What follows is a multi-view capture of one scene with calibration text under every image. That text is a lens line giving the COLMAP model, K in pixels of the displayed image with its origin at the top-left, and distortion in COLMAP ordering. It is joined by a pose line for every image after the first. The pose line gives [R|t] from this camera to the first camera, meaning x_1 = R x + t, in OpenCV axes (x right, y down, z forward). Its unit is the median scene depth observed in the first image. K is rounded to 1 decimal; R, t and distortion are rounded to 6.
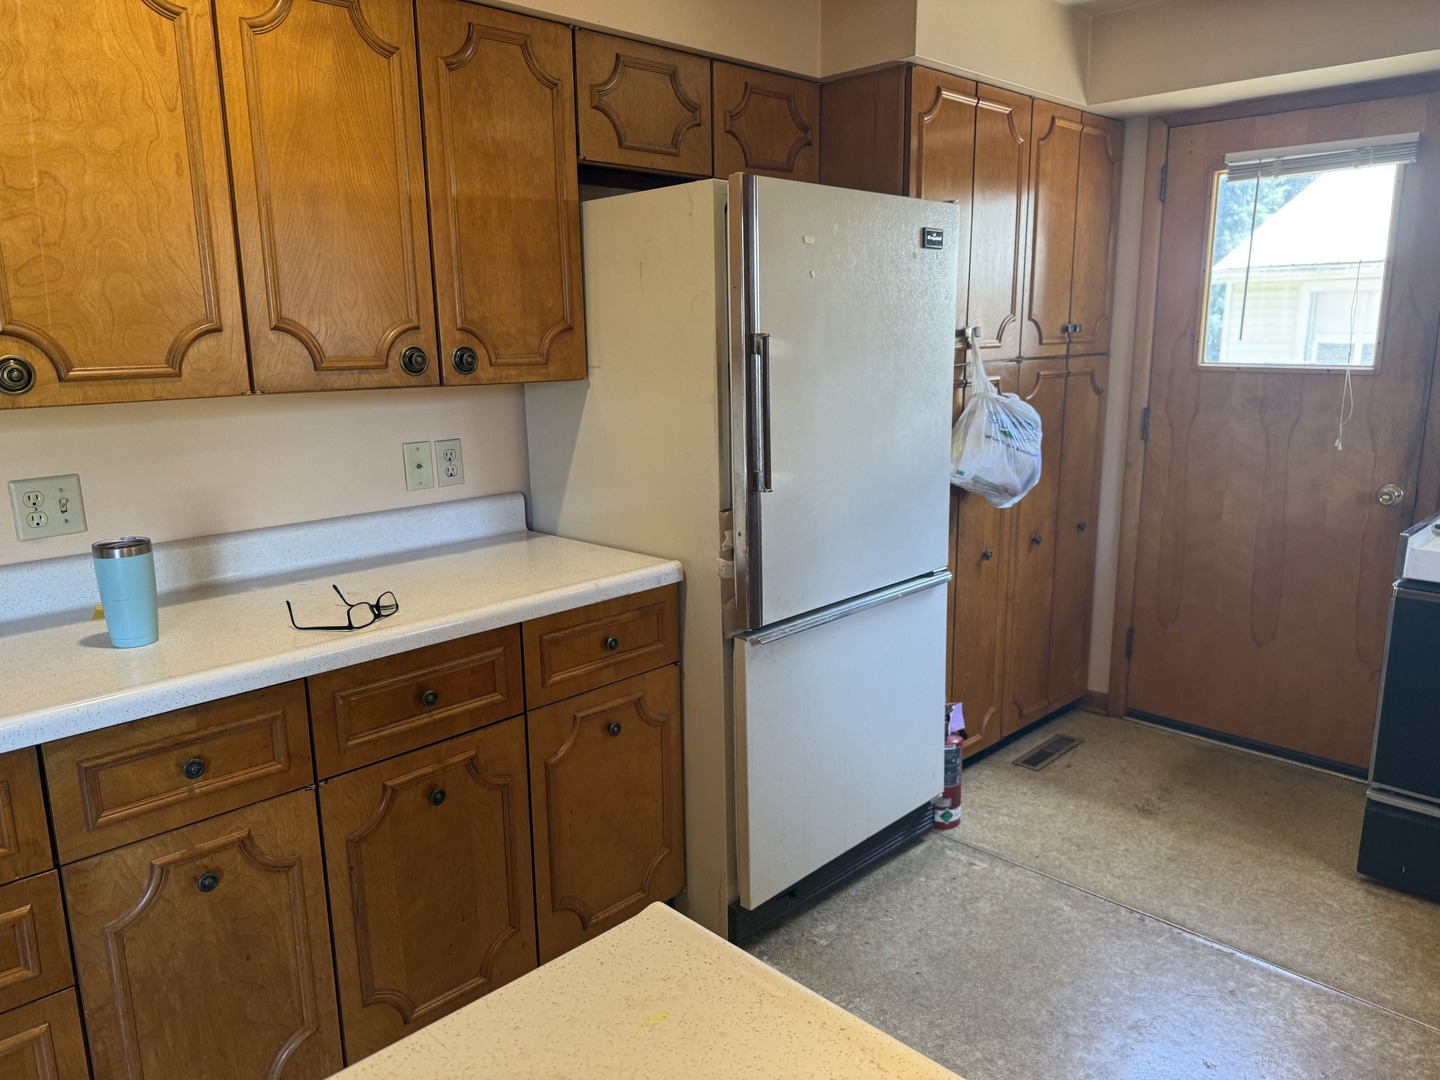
lens RADIAL K [[1010.6, 0, 720.0], [0, 1010.6, 540.0], [0, 0, 1]] dist [-0.007717, -0.005202]
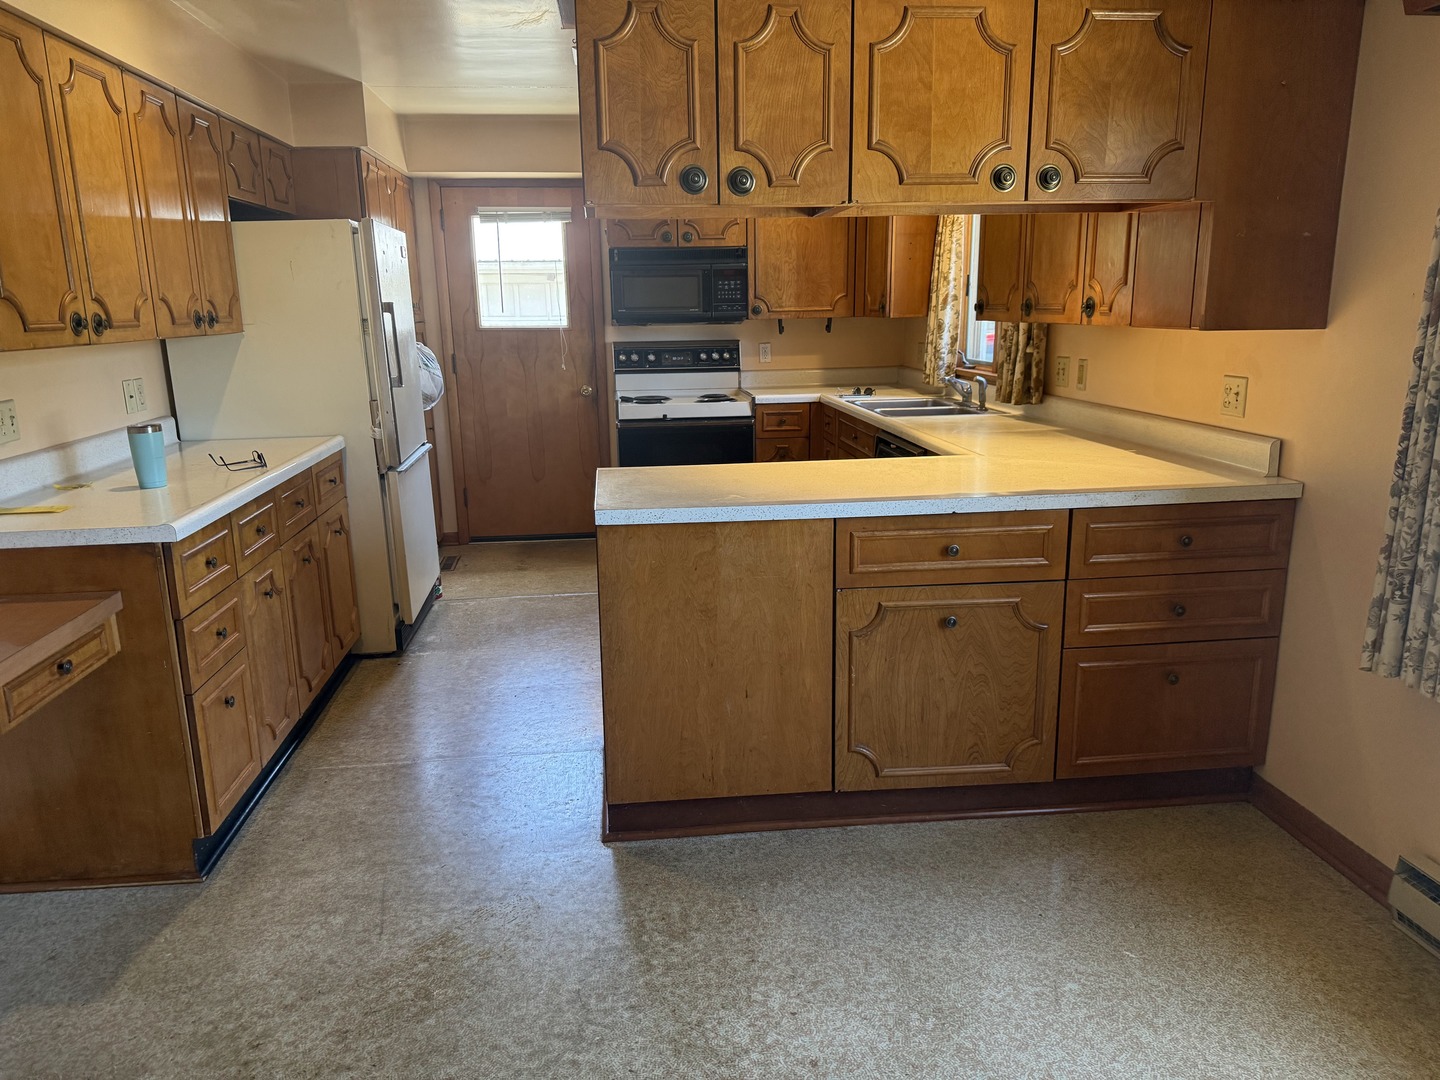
lens RADIAL K [[1010.6, 0, 720.0], [0, 1010.6, 540.0], [0, 0, 1]] dist [-0.007717, -0.005202]
pose [[0.620146, -0.170508, 0.765732, -0.735897], [0.161538, 0.982931, 0.088048, 0.110492], [-0.767675, 0.069093, 0.637104, -0.442071]]
